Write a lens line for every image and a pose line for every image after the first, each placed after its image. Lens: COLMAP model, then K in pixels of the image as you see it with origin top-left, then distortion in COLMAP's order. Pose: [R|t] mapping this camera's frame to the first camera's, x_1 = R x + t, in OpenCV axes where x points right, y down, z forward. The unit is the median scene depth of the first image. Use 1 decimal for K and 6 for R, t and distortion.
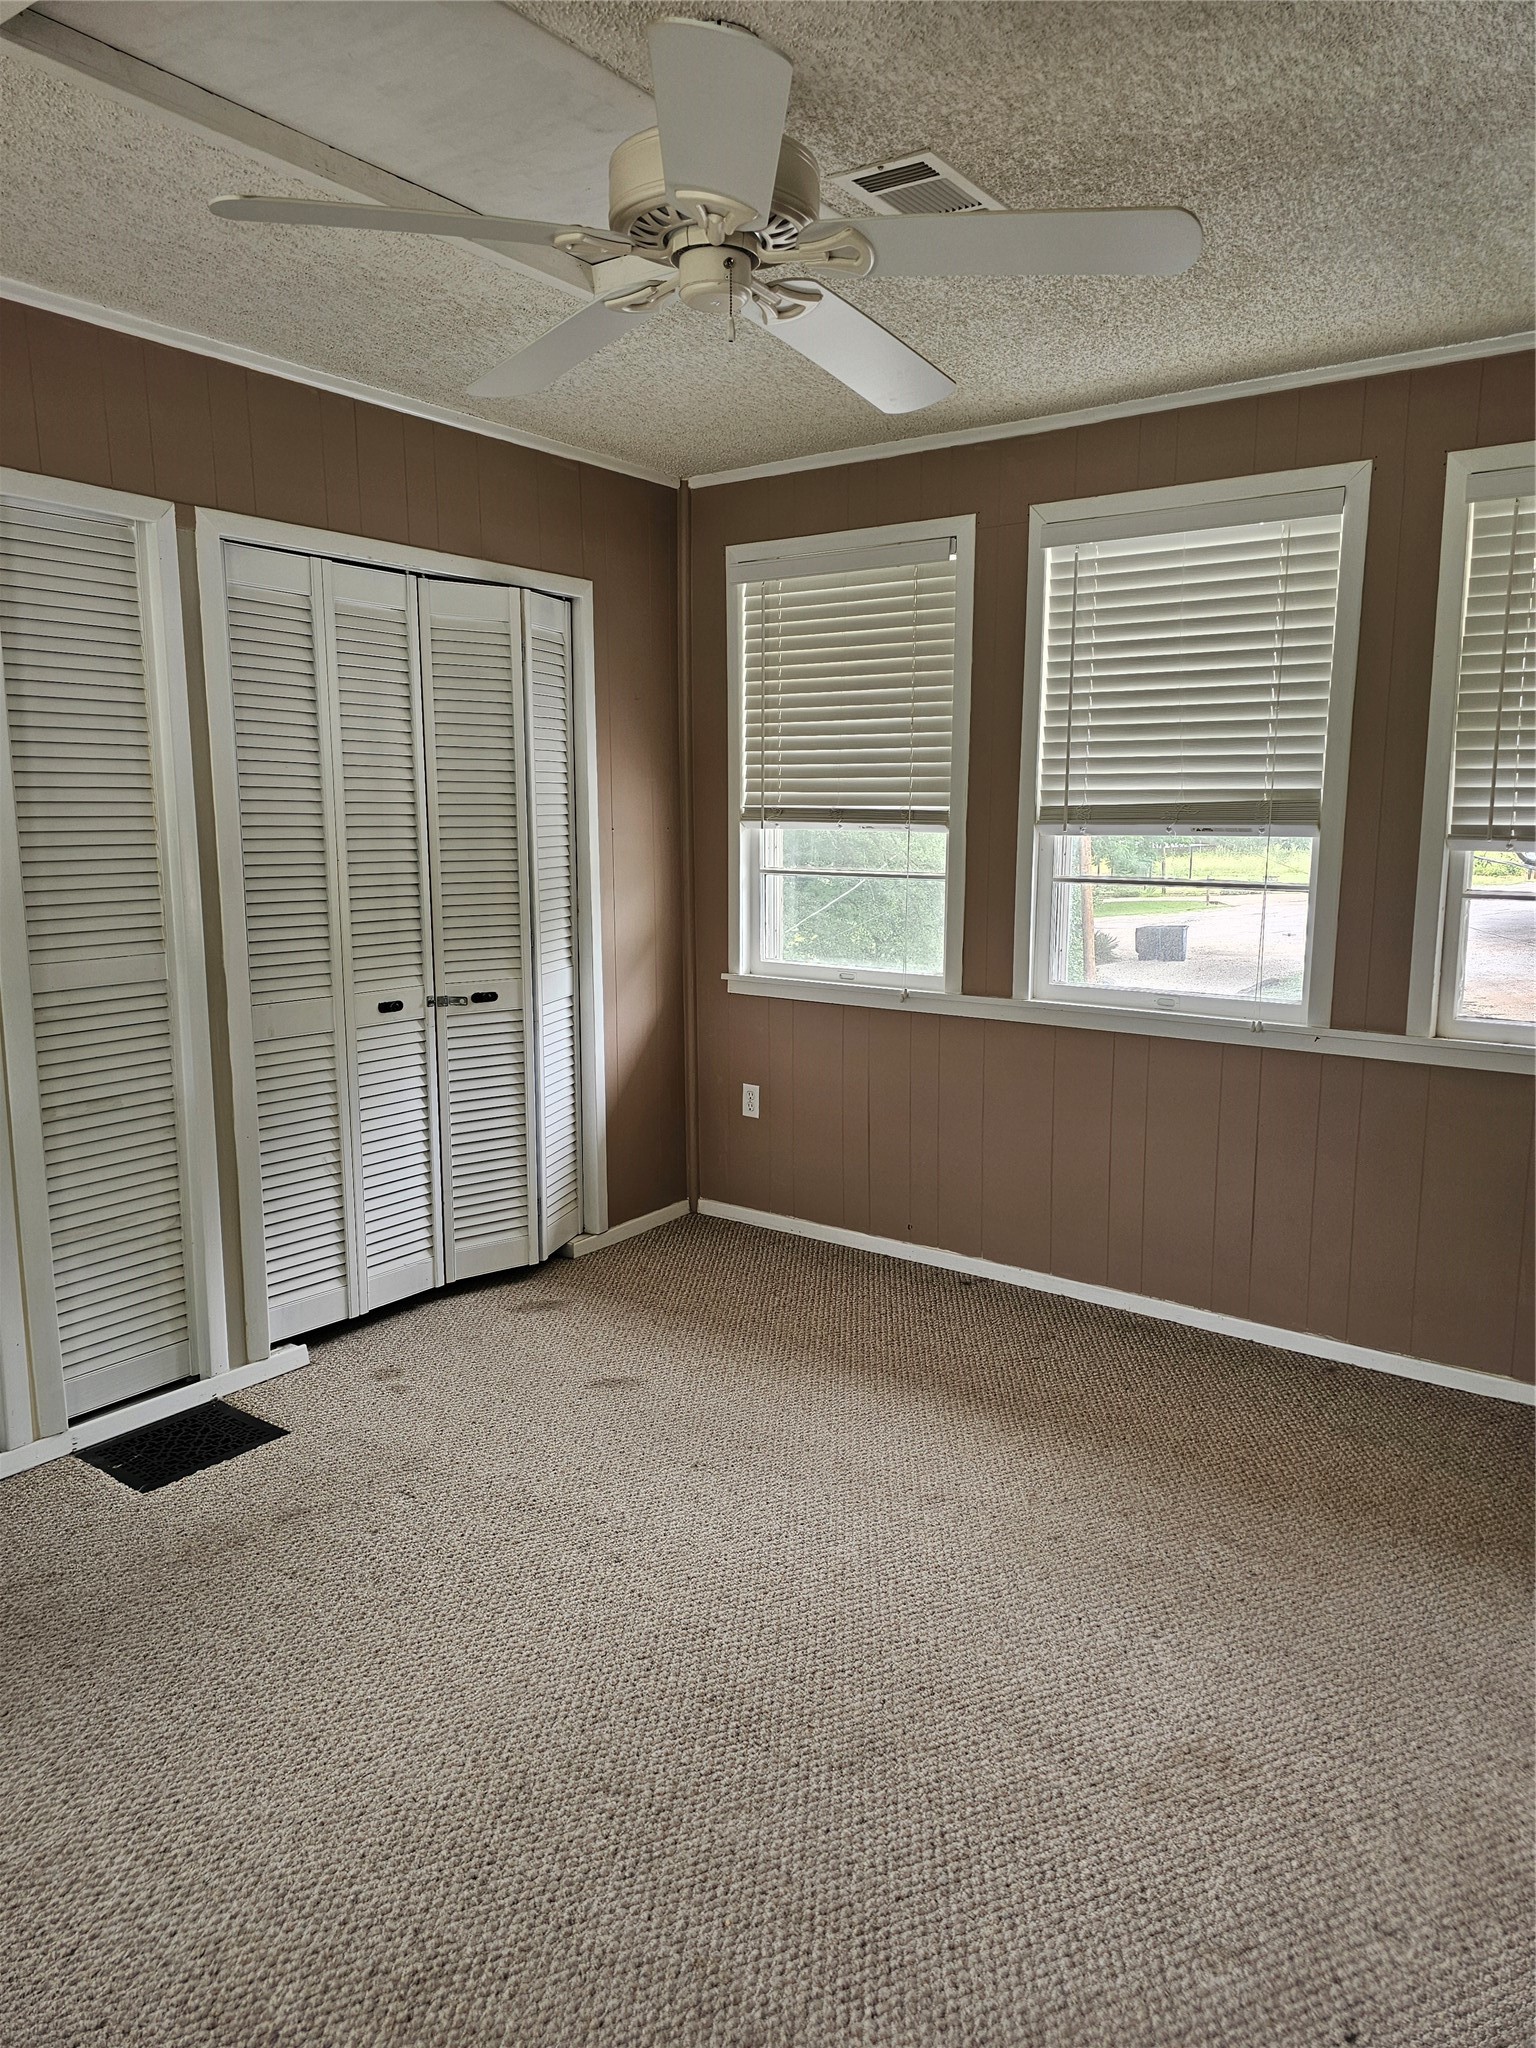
lens RADIAL K [[1384.7, 0, 773.8], [0, 1384.7, 1032.1], [0, 0, 1]] dist [0.032064, -0.016413]
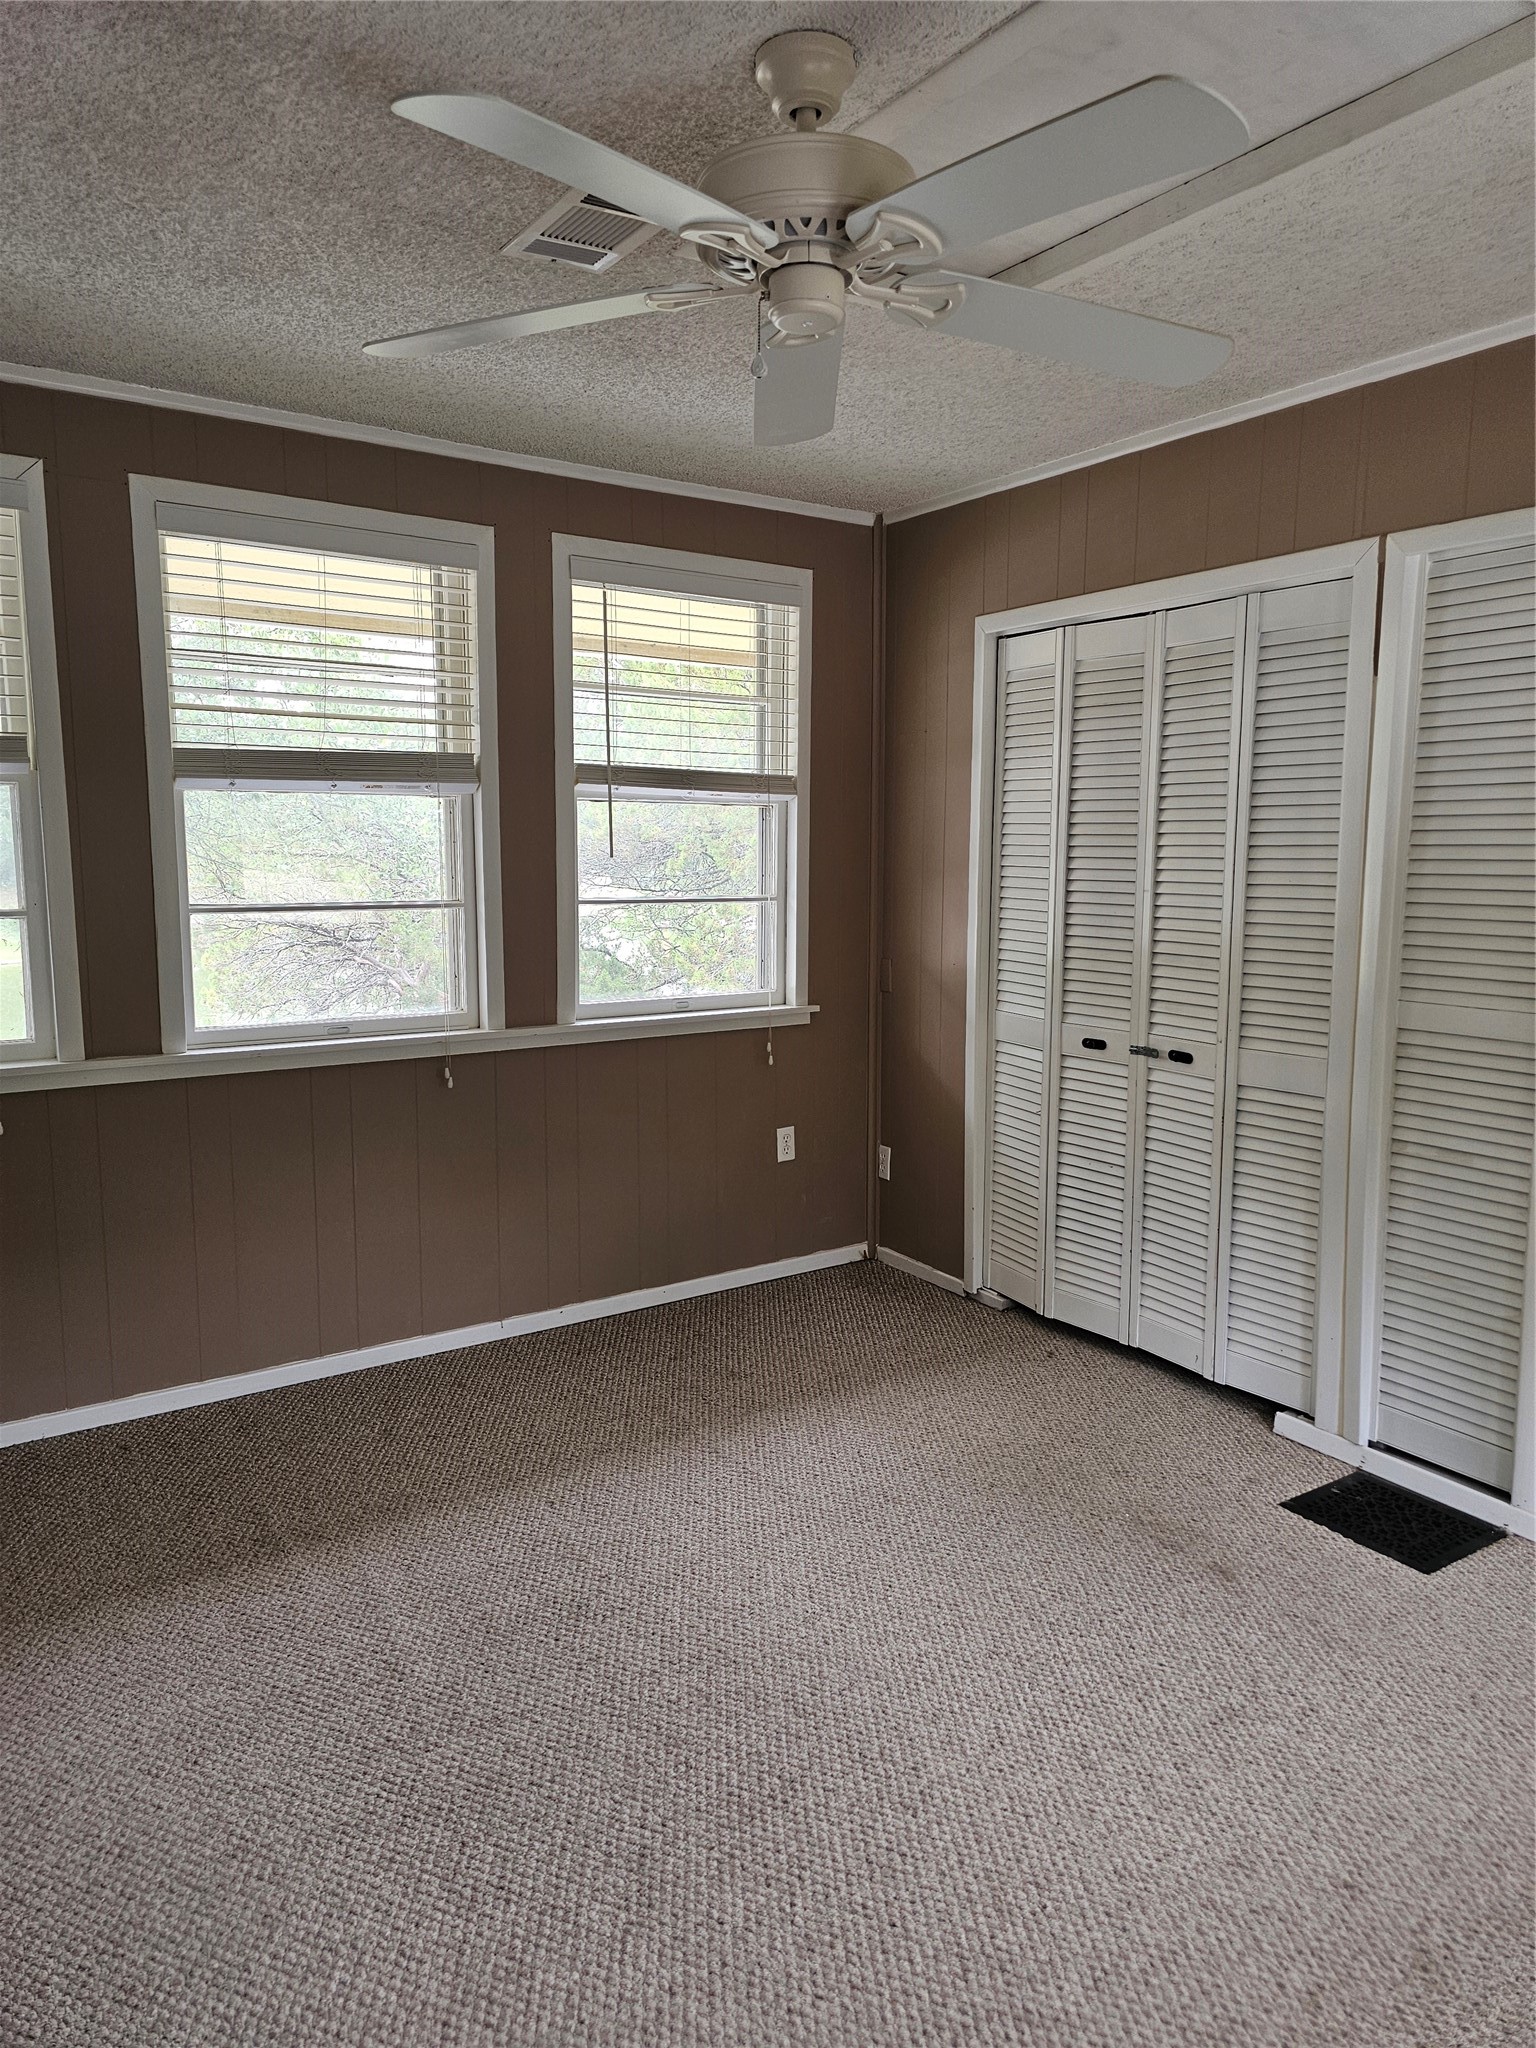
lens RADIAL K [[1384.7, 0, 775.2], [0, 1384.7, 1016.0], [0, 0, 1]] dist [0.032064, -0.016413]
pose [[-0.341312, 0.113337, -0.933092, 0.916332], [-0.150269, 0.973357, 0.173194, -0.221725], [0.927860, 0.199328, -0.315187, 1.393769]]
